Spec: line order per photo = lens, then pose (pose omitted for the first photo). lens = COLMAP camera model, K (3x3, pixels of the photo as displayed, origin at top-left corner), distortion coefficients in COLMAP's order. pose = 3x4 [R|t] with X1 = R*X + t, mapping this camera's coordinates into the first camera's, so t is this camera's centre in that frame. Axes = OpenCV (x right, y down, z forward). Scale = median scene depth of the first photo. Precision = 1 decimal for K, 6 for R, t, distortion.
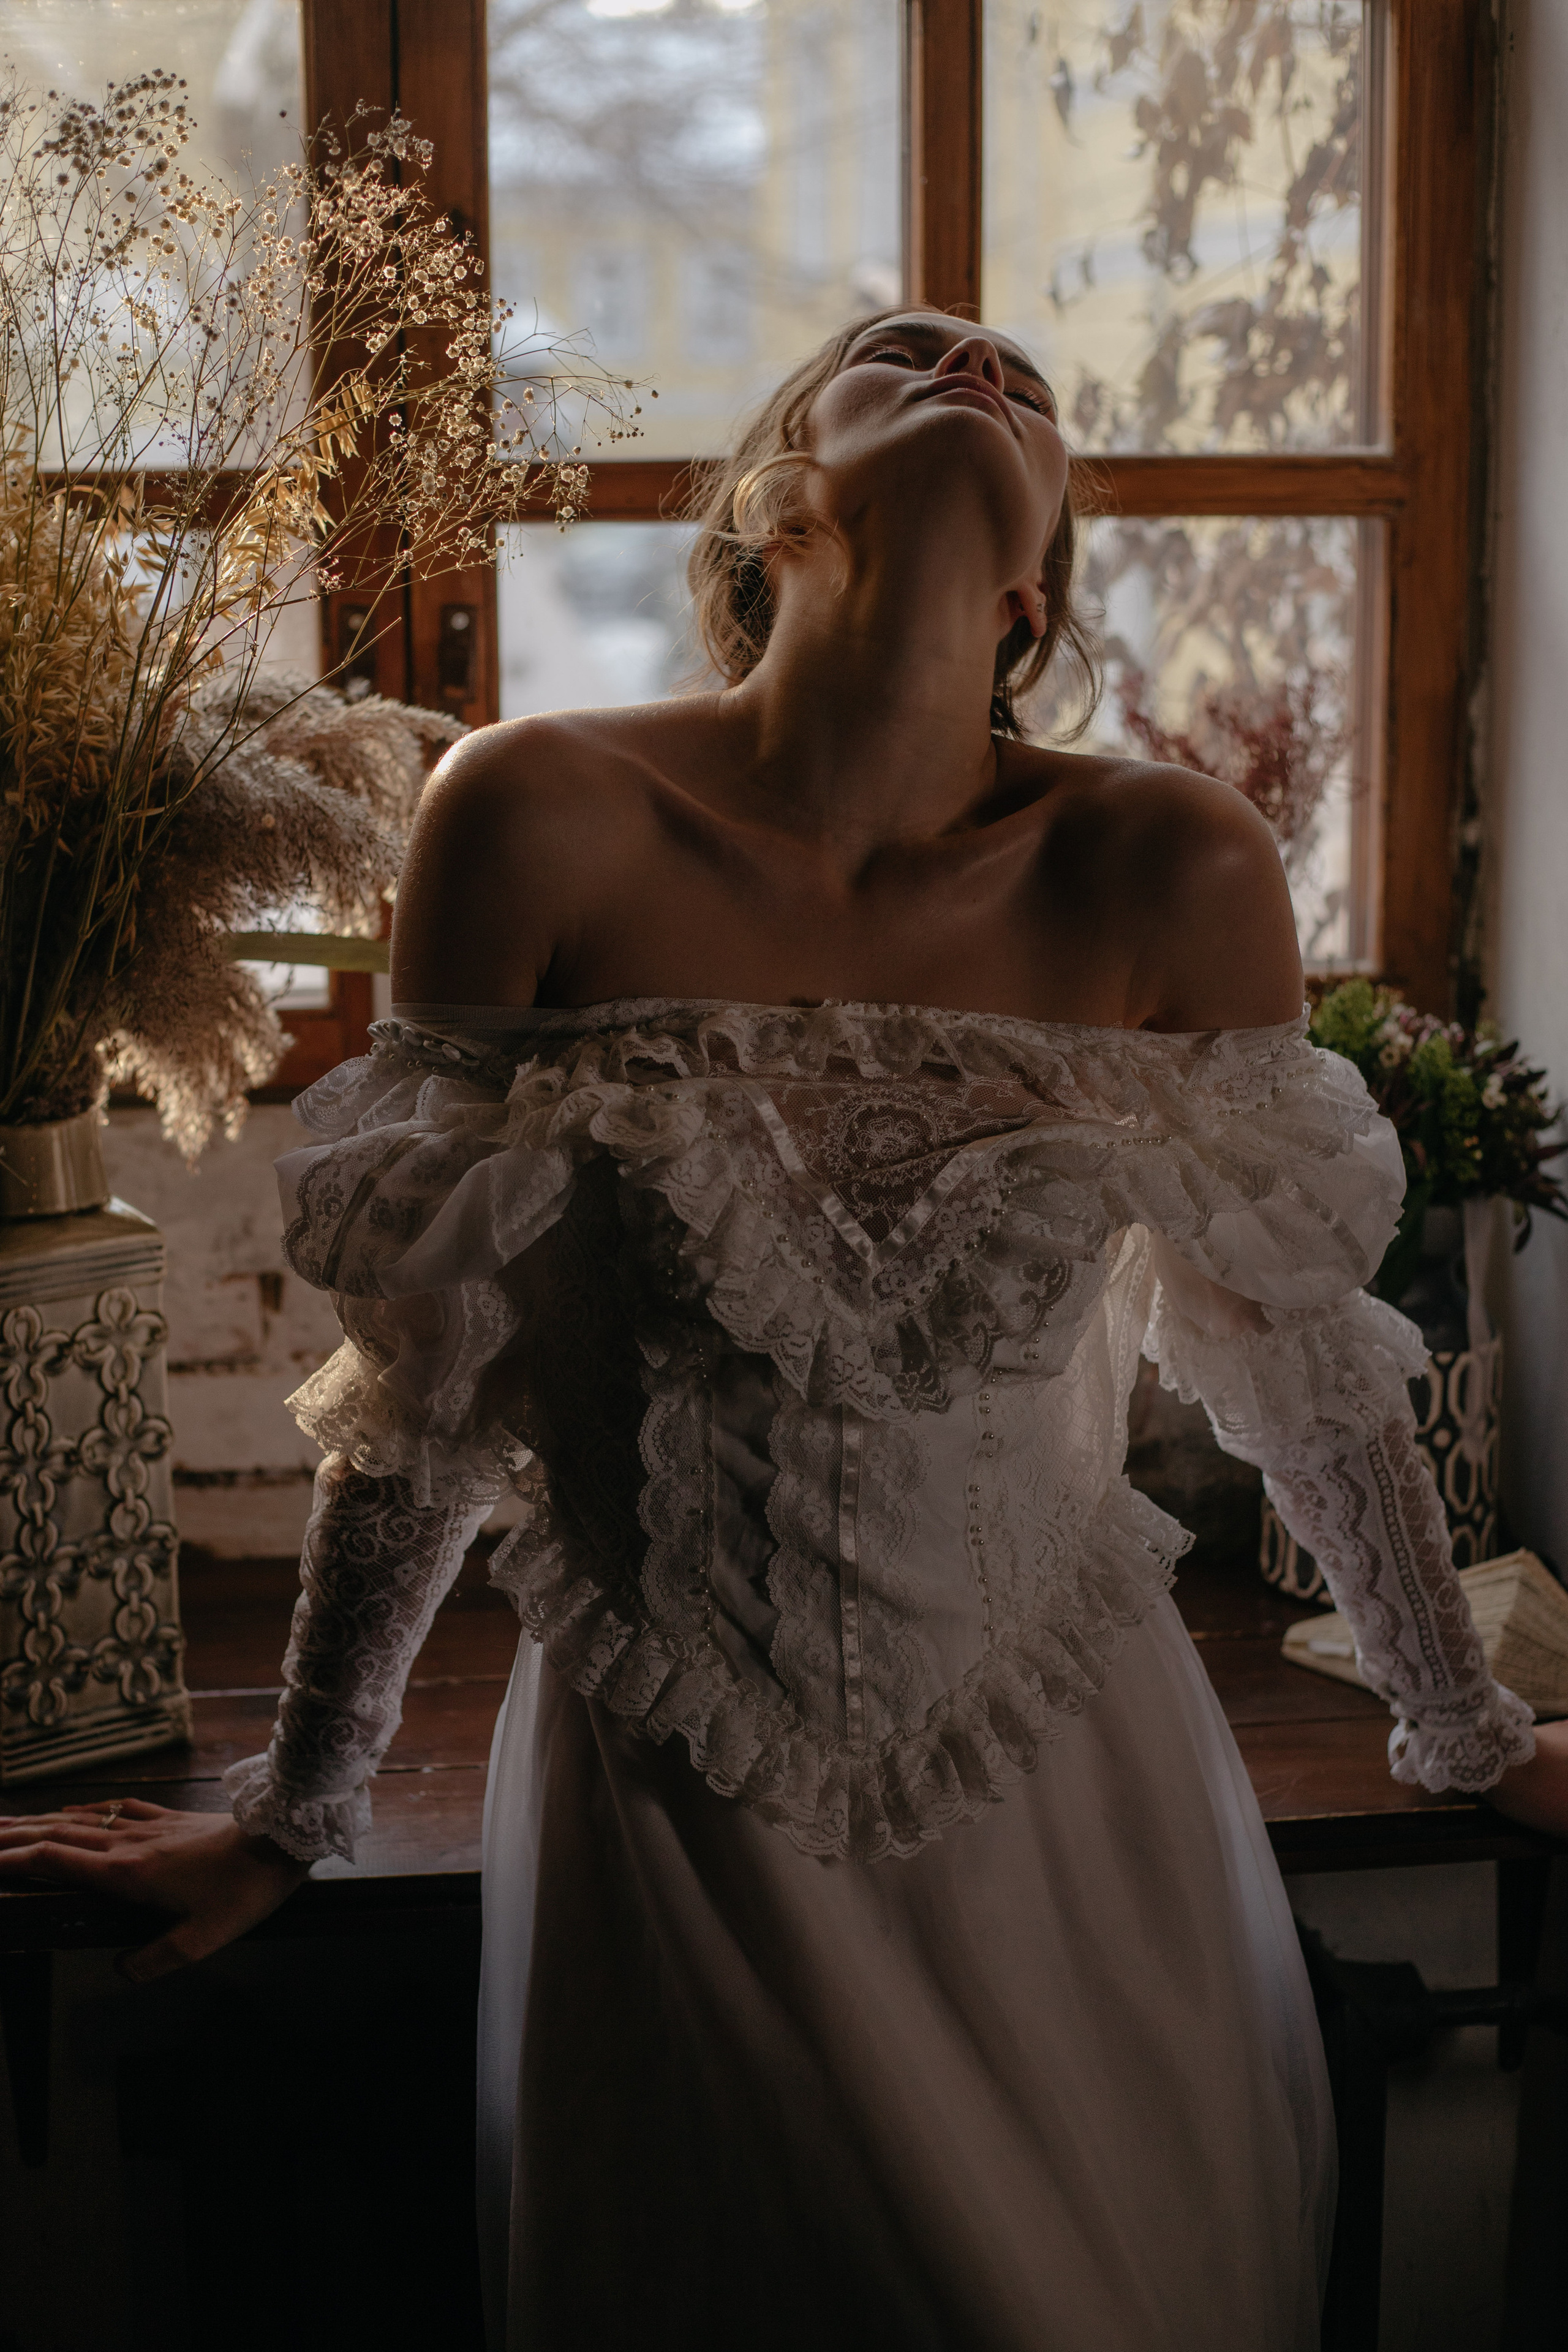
lens RADIAL K [[3561.5, 0, 786.2], [0, 3561.5, 1176.3], [0, 0, 1]] dist [-0.120612, 0.000000]
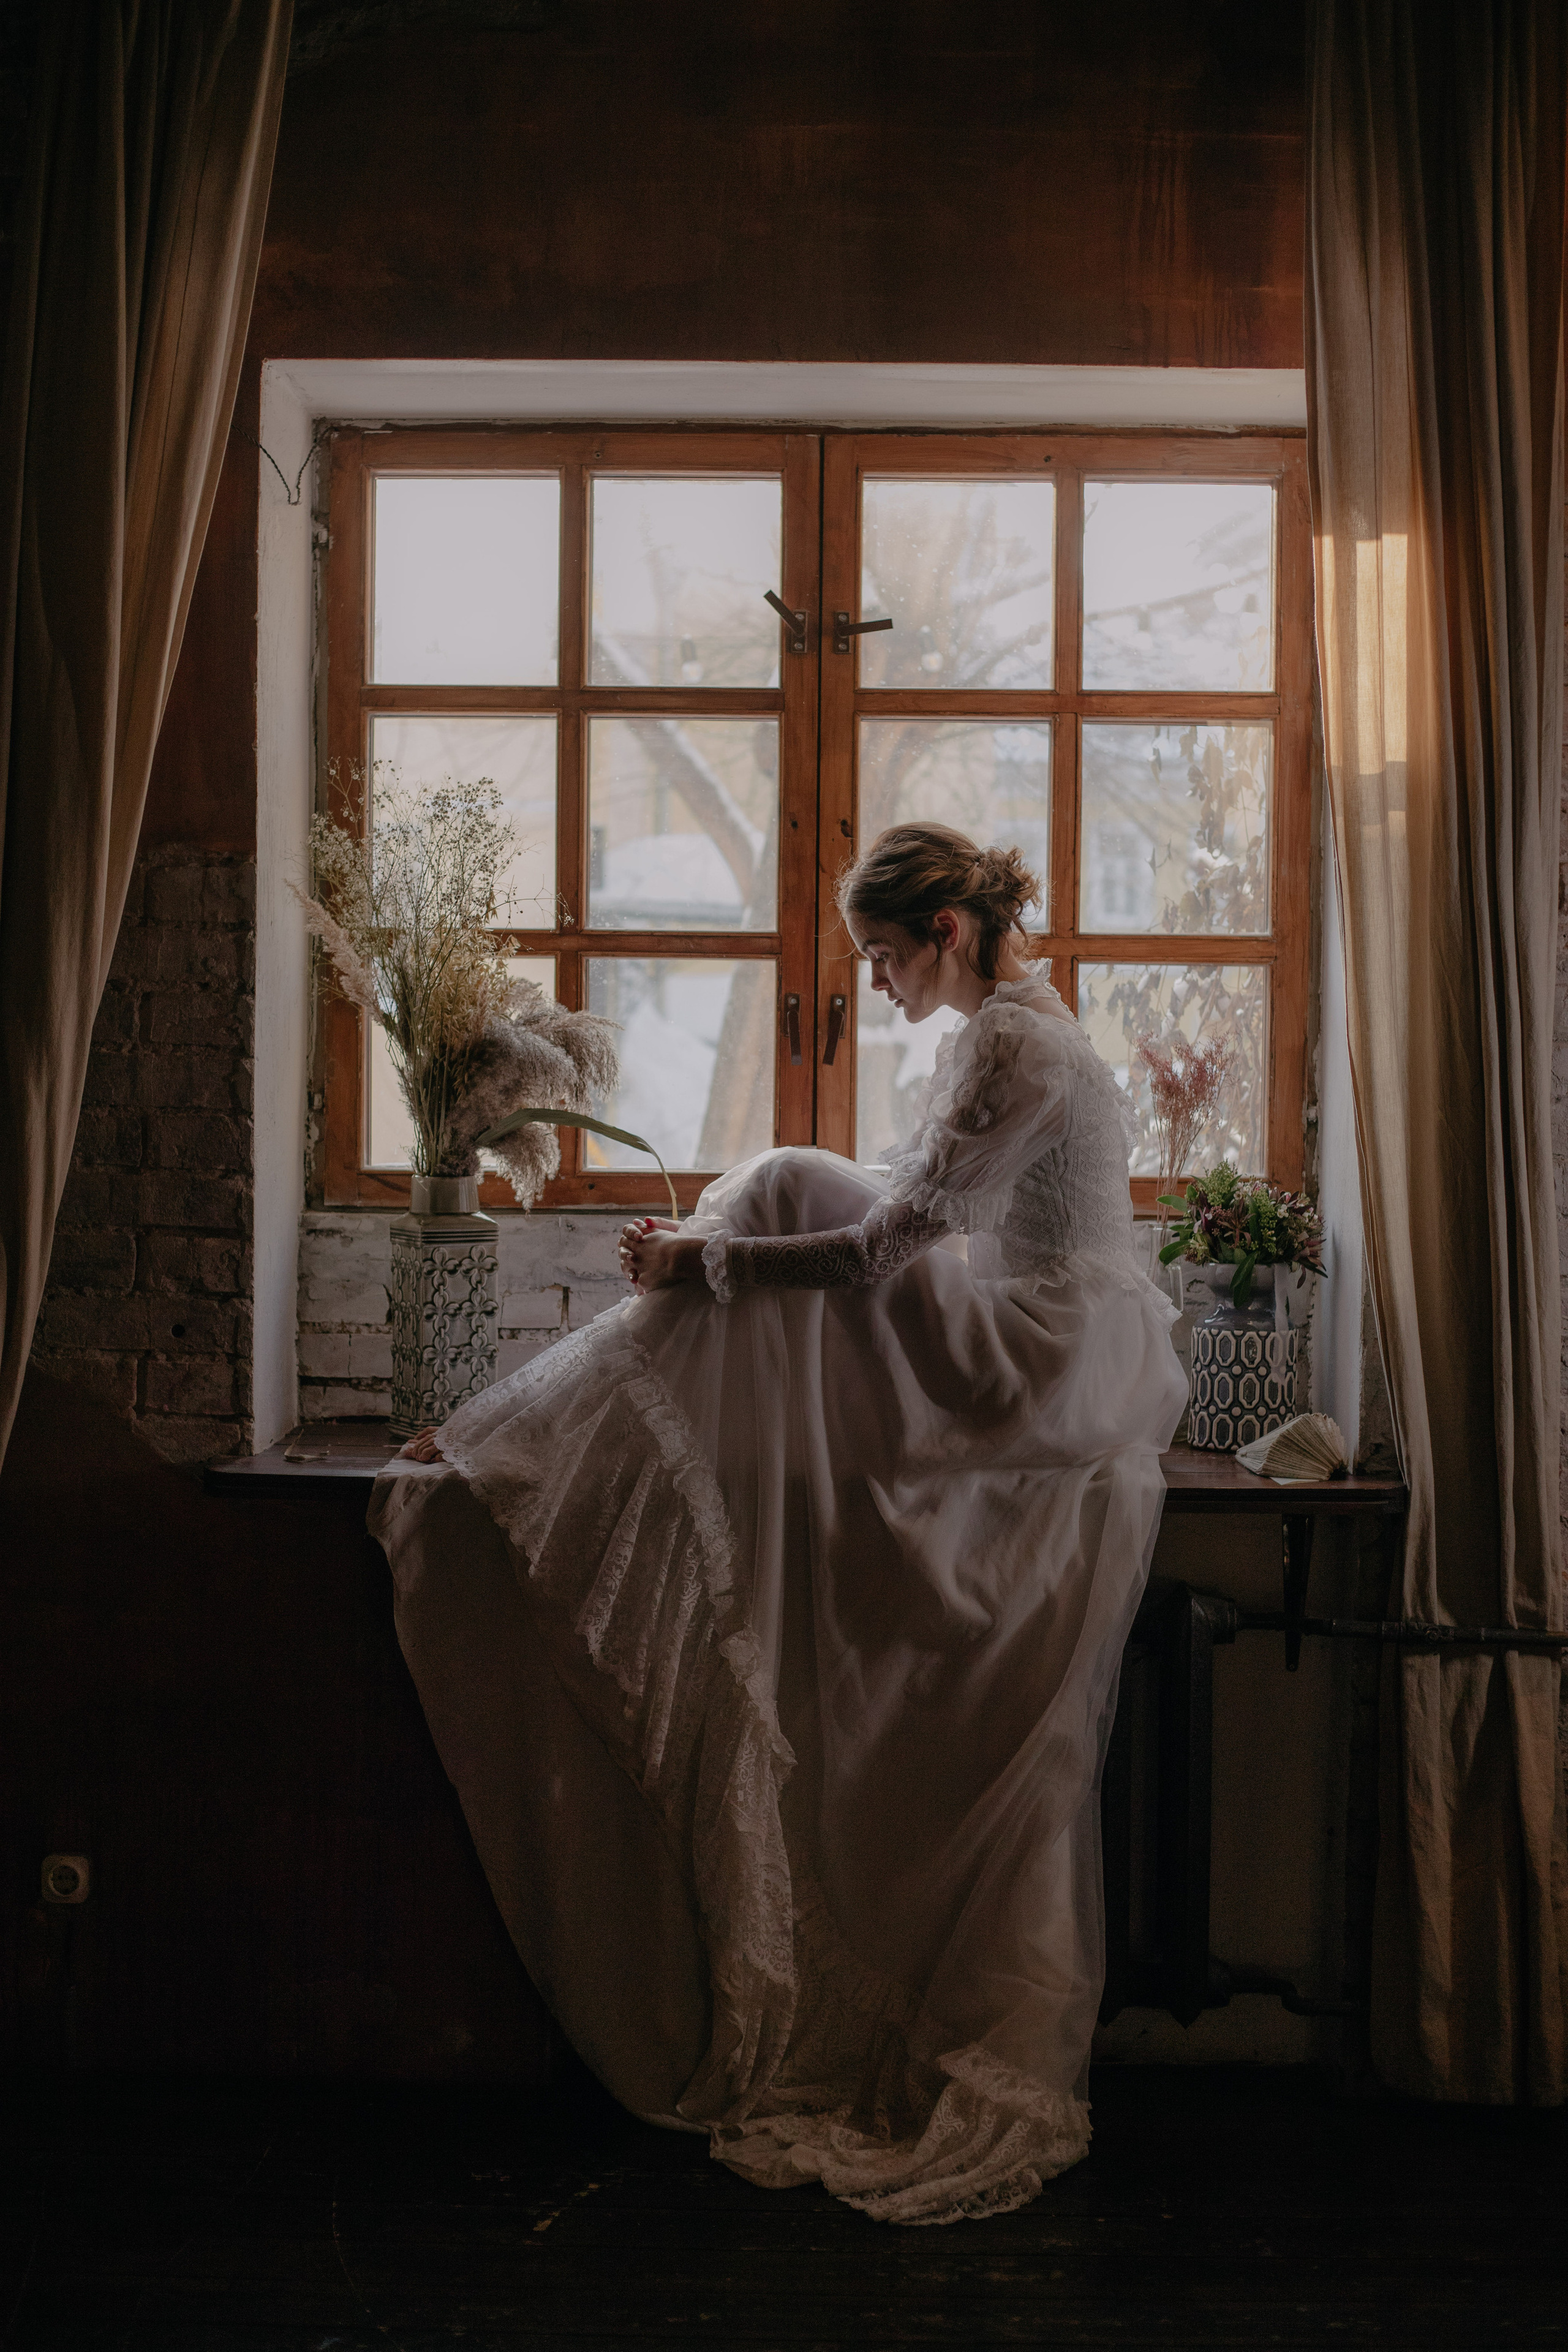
lens RADIAL K [[3561.5, 0, 783.4], [0, 3561.5, 1176.0], [0, 0, 1]] dist [-0.120612, 0.000000]
pose [[0.989496, 0.023884, -0.142571, 0.189538], [-0.045420, 0.987676, -0.149774, 0.279829], [0.137237, 0.154676, 0.978387, -1.144027]]
